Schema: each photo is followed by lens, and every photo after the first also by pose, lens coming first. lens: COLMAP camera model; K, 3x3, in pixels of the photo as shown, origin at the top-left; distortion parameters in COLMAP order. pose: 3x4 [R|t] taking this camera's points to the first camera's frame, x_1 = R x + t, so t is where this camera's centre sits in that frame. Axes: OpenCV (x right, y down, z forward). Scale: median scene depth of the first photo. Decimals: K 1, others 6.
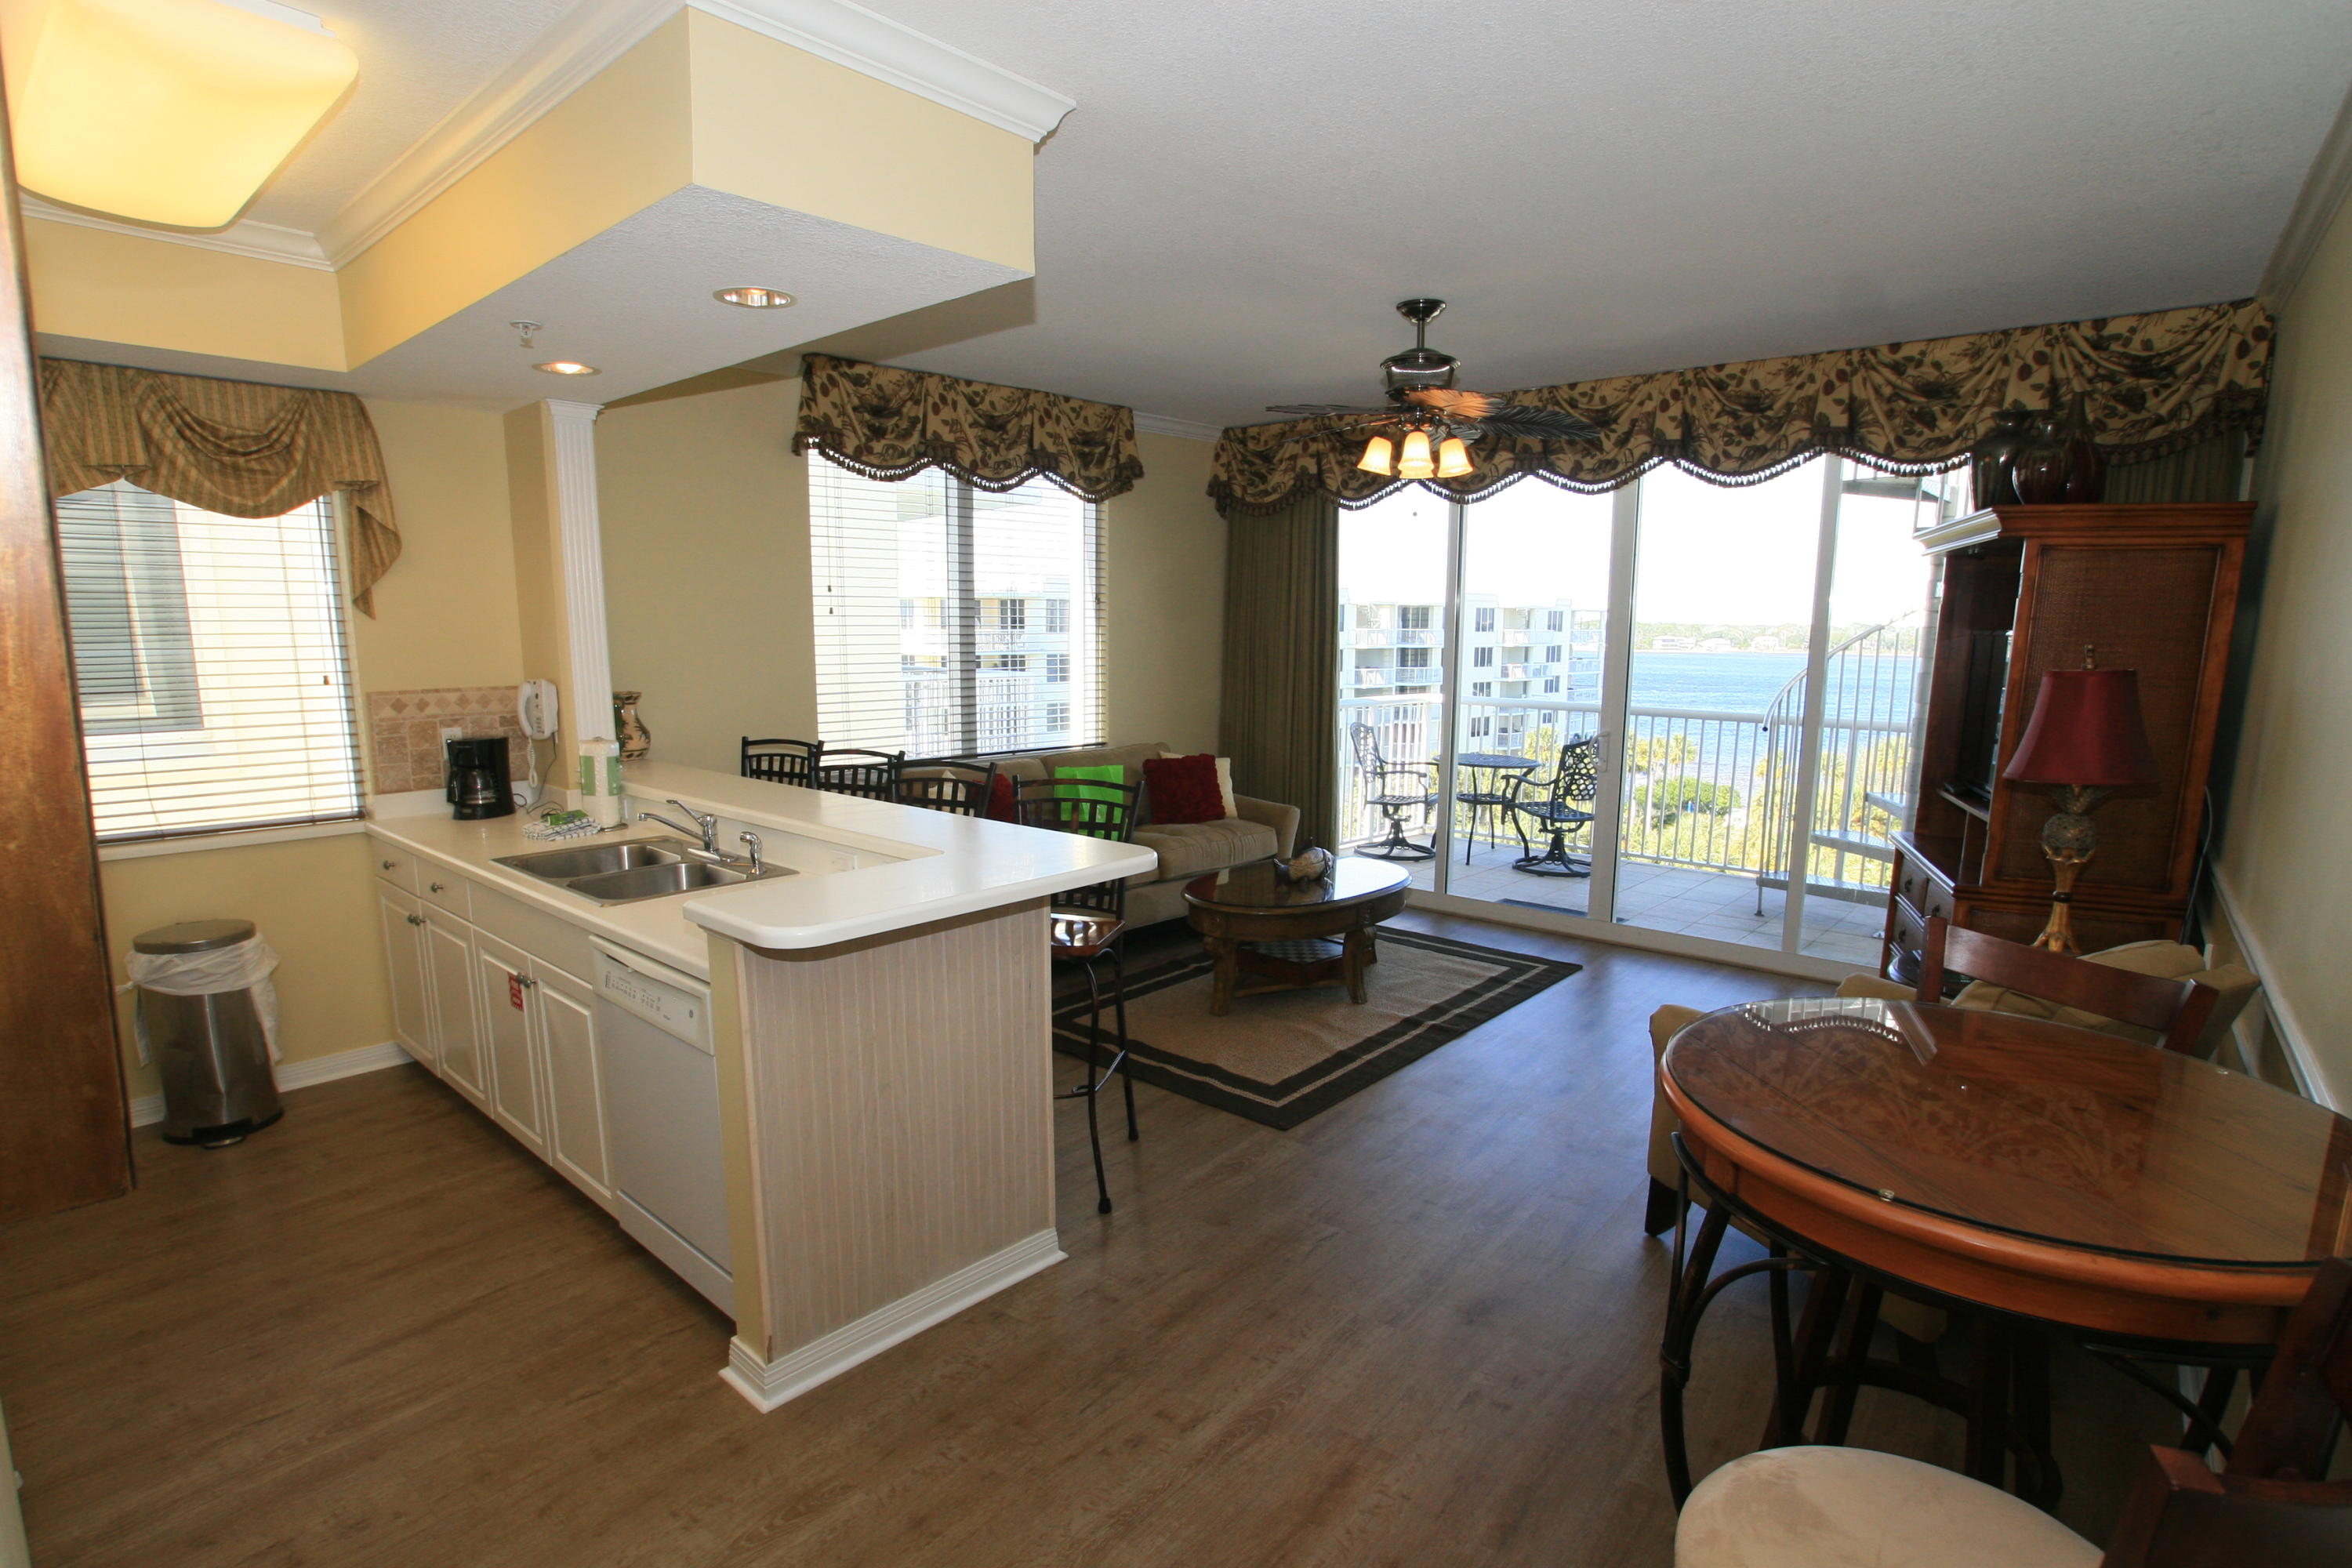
lens RADIAL K [[1195.3, 0, 1168.8], [0, 1195.3, 805.8], [0, 0, 1]] dist [-0.056675, 0.025814]
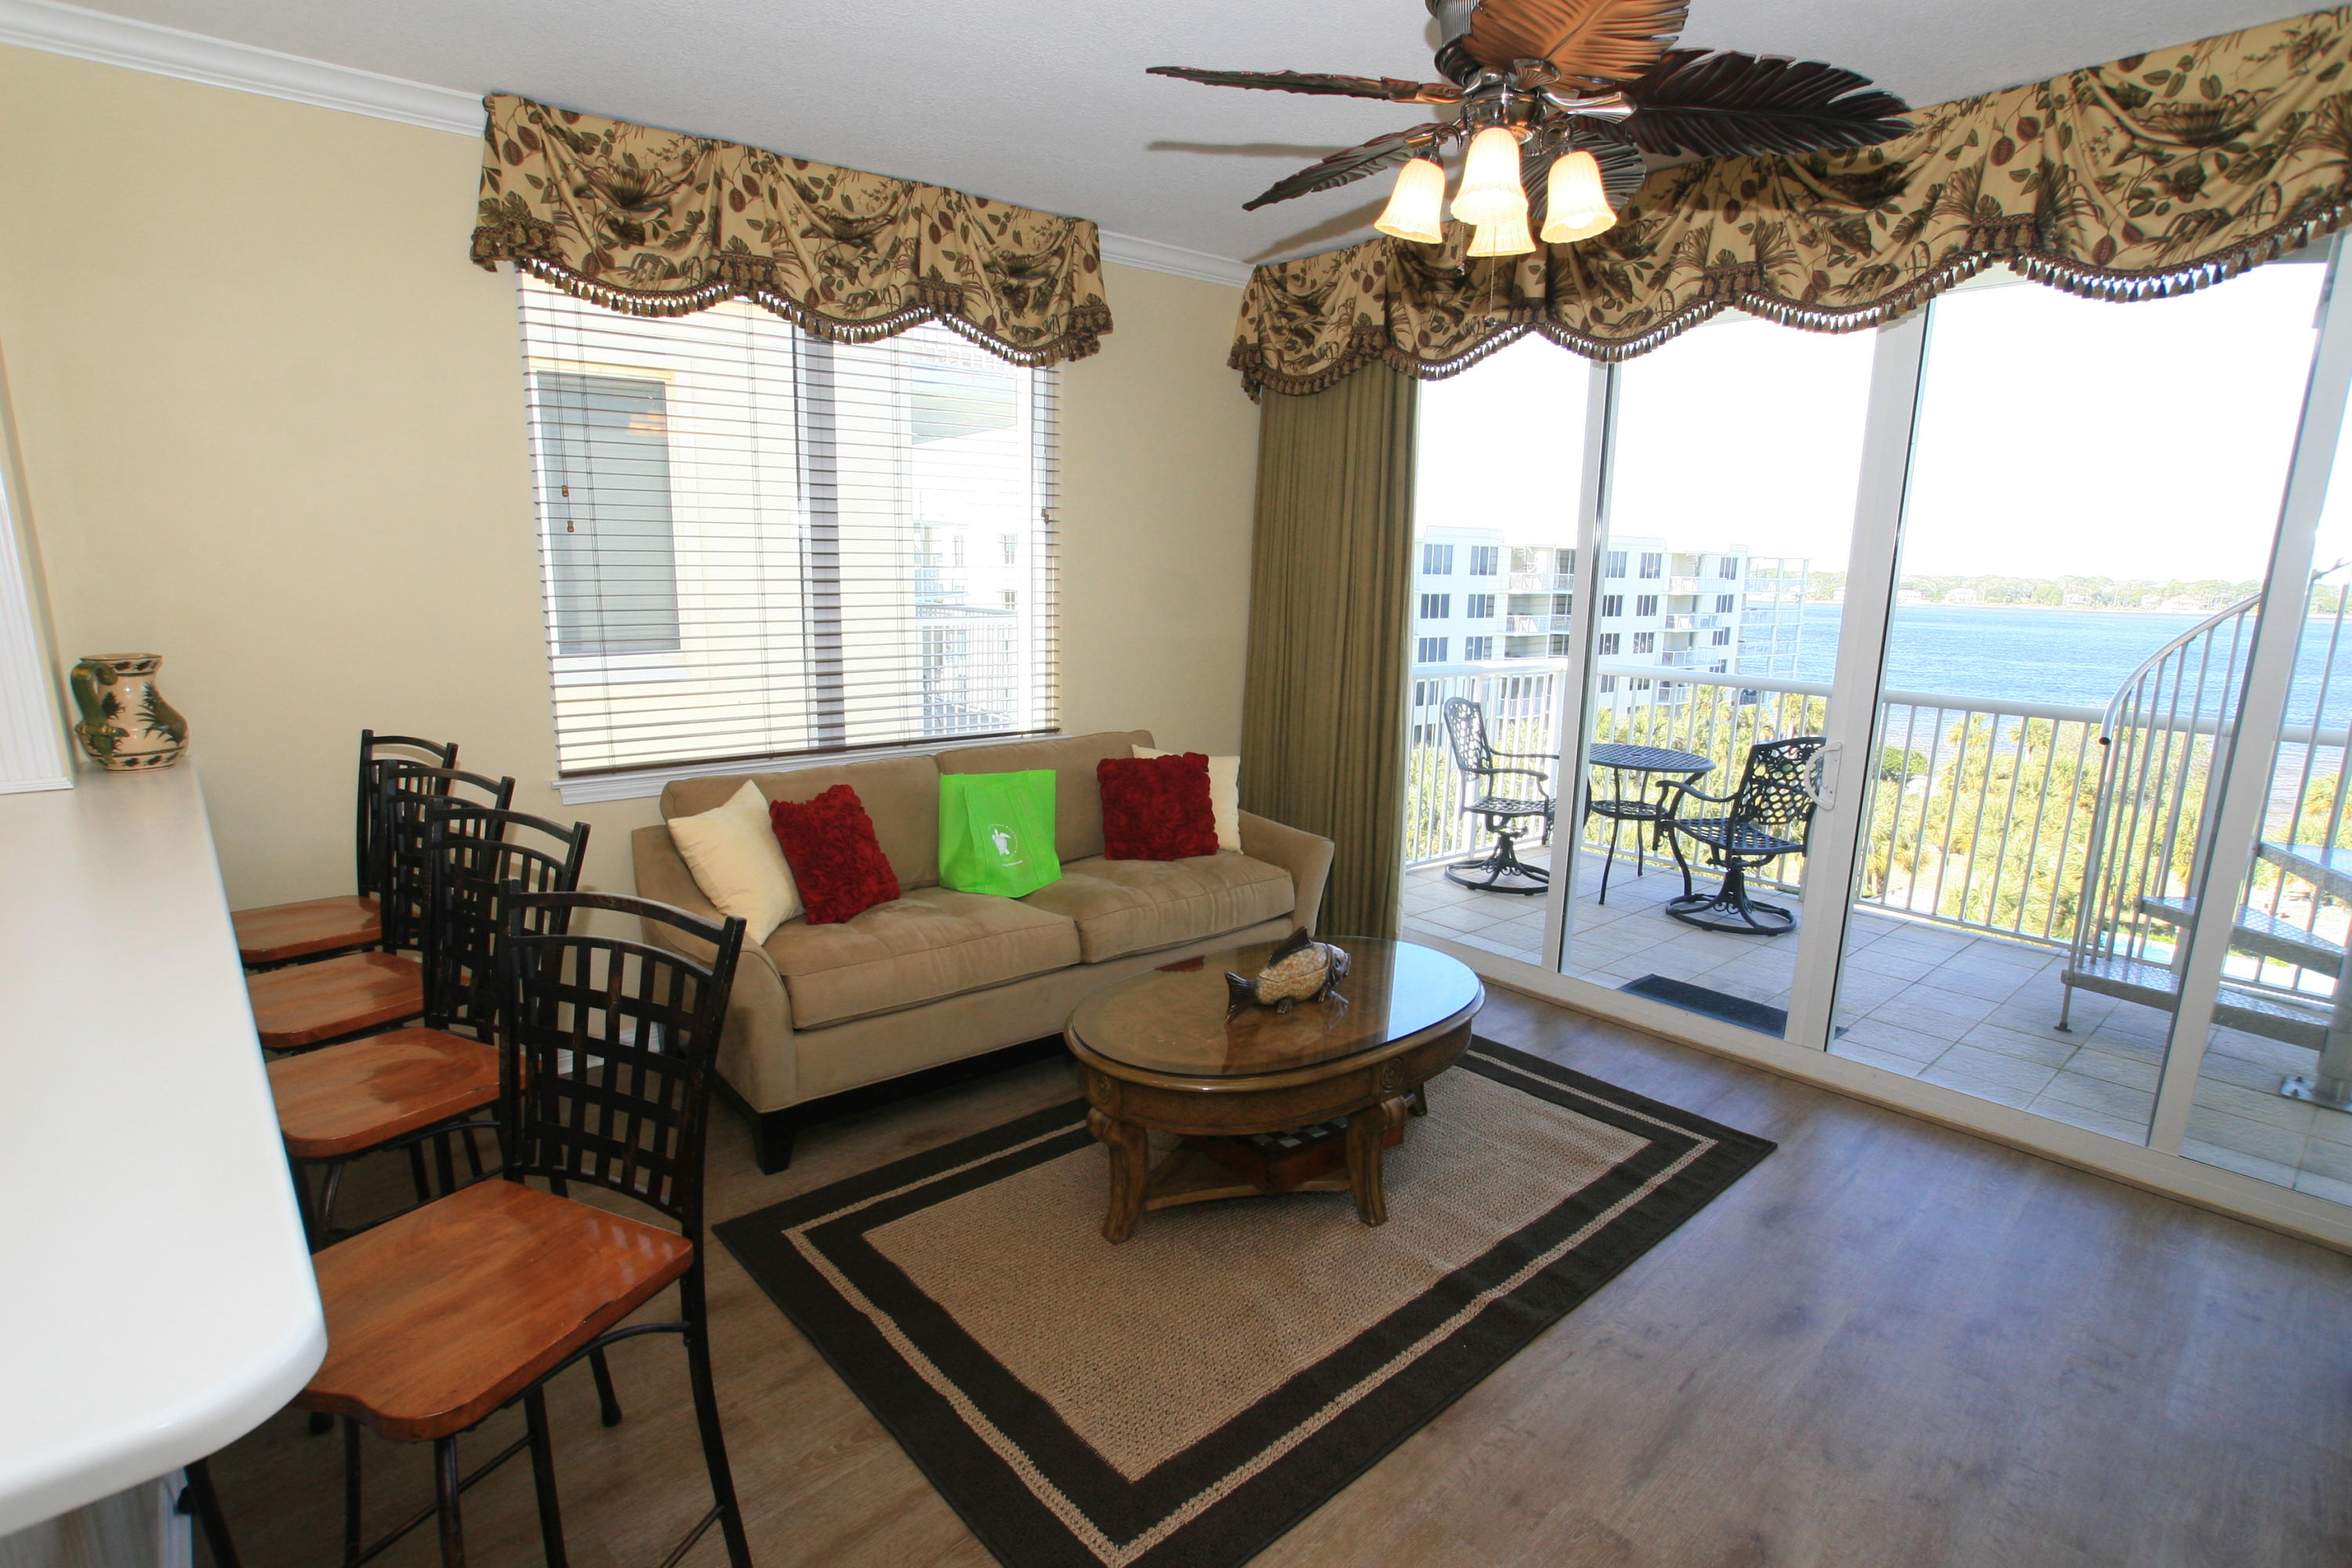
lens RADIAL K [[1195.3, 0, 1166.9], [0, 1195.3, 807.4], [0, 0, 1]] dist [-0.056675, 0.025814]
pose [[0.992125, 0.037013, -0.119660, 0.109716], [-0.030973, 0.998169, 0.051950, -0.053849], [0.121364, -0.047835, 0.991455, 0.387718]]
